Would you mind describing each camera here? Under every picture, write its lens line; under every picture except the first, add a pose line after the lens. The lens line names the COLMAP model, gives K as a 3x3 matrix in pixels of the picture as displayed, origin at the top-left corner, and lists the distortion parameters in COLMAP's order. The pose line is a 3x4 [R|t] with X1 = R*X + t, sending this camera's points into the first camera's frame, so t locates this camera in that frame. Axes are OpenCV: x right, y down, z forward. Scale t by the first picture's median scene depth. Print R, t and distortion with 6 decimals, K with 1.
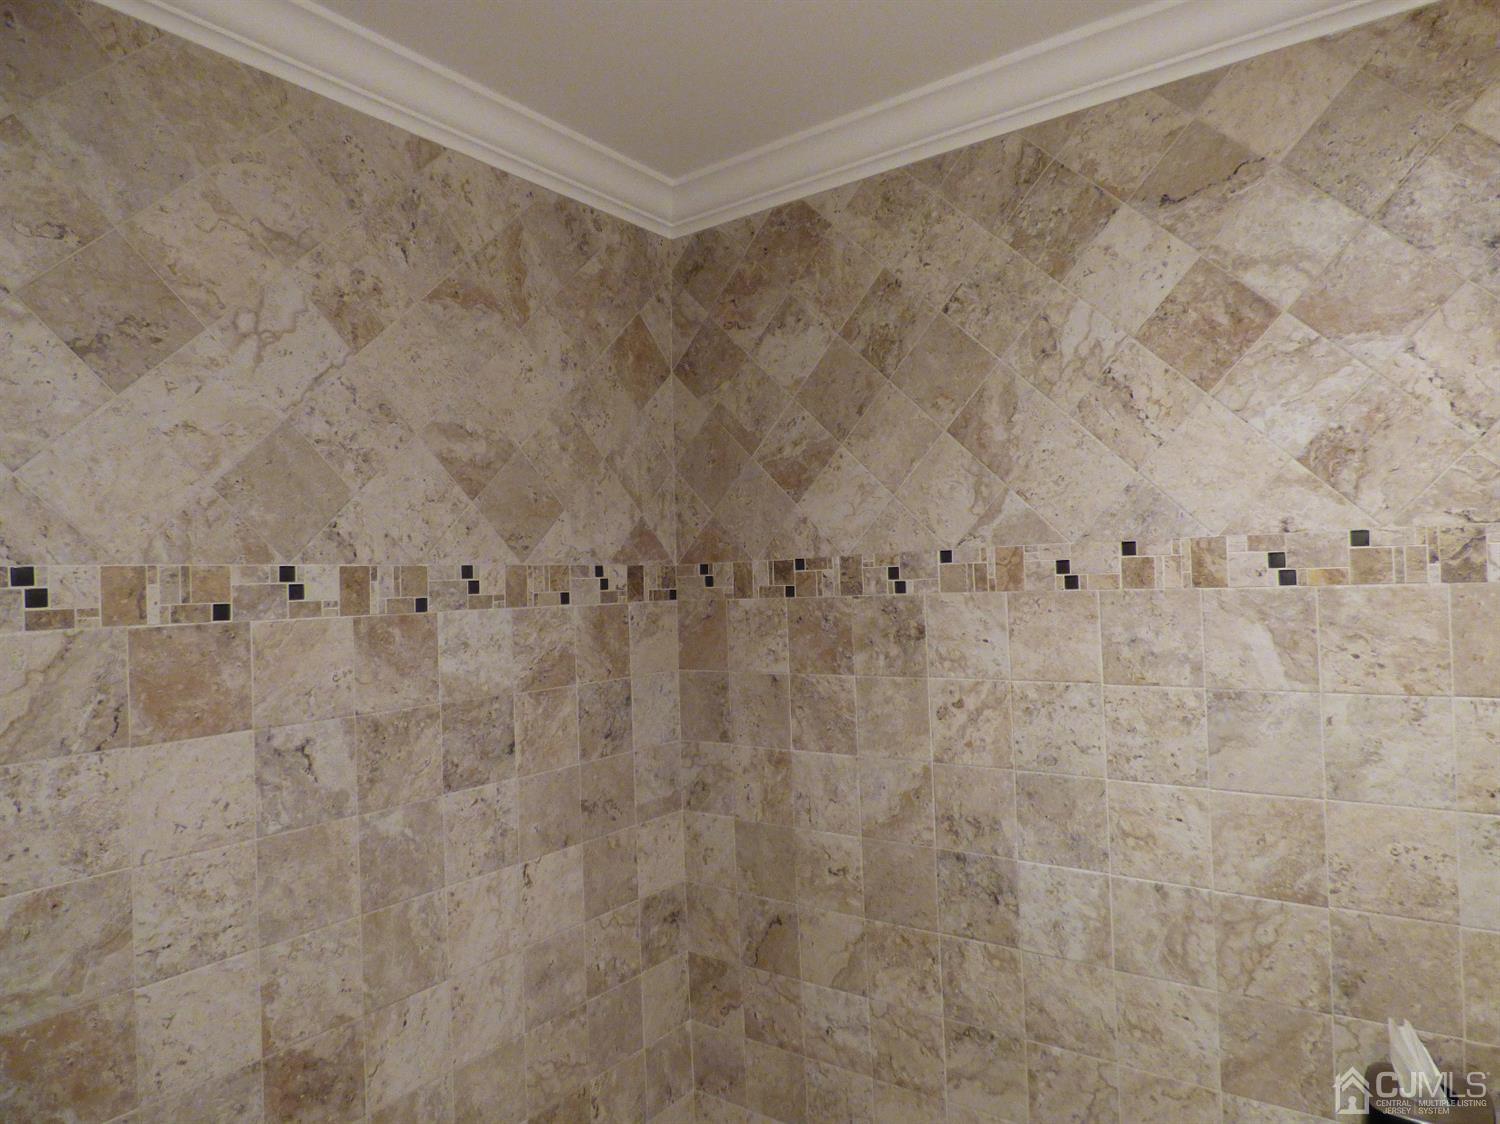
lens RADIAL K [[927.6, 0, 751.0], [0, 927.6, 561.8], [0, 0, 1]] dist [-0.017049, 0.000571]
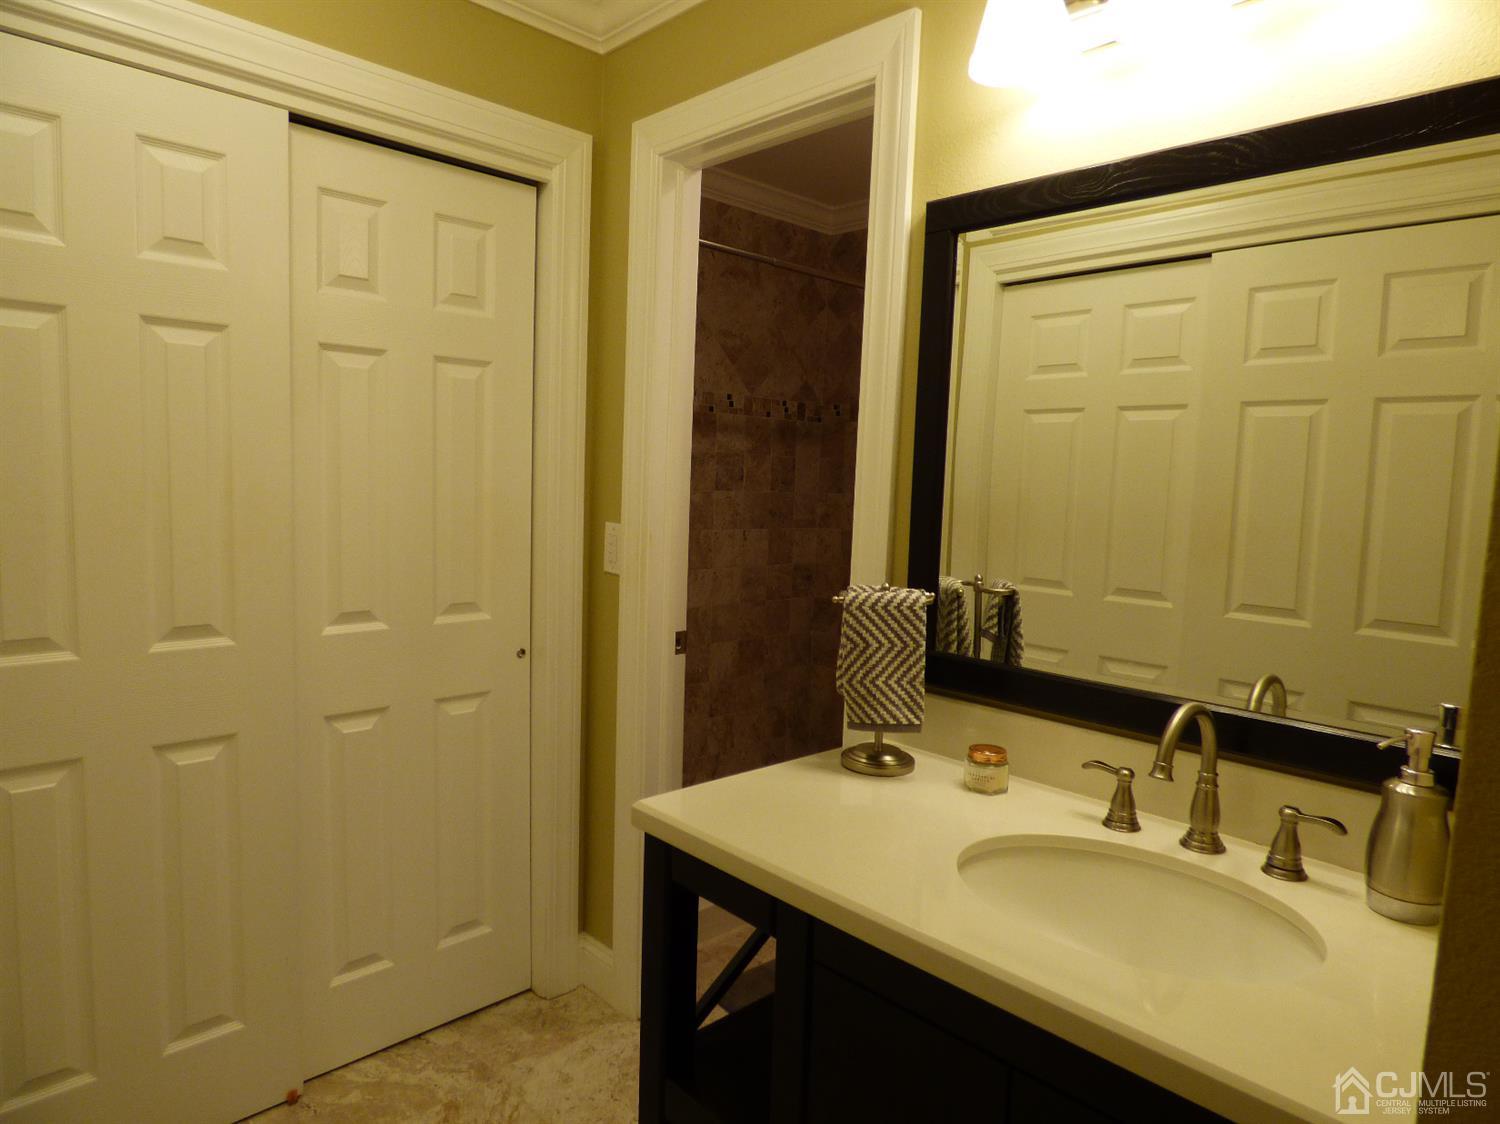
lens RADIAL K [[927.6, 0, 749.0], [0, 927.6, 557.3], [0, 0, 1]] dist [-0.017049, 0.000571]
pose [[0.983068, 0.081323, -0.164208, 0.134337], [-0.062819, 0.991389, 0.114899, 0.123030], [0.172138, -0.102638, 0.979711, -1.141112]]
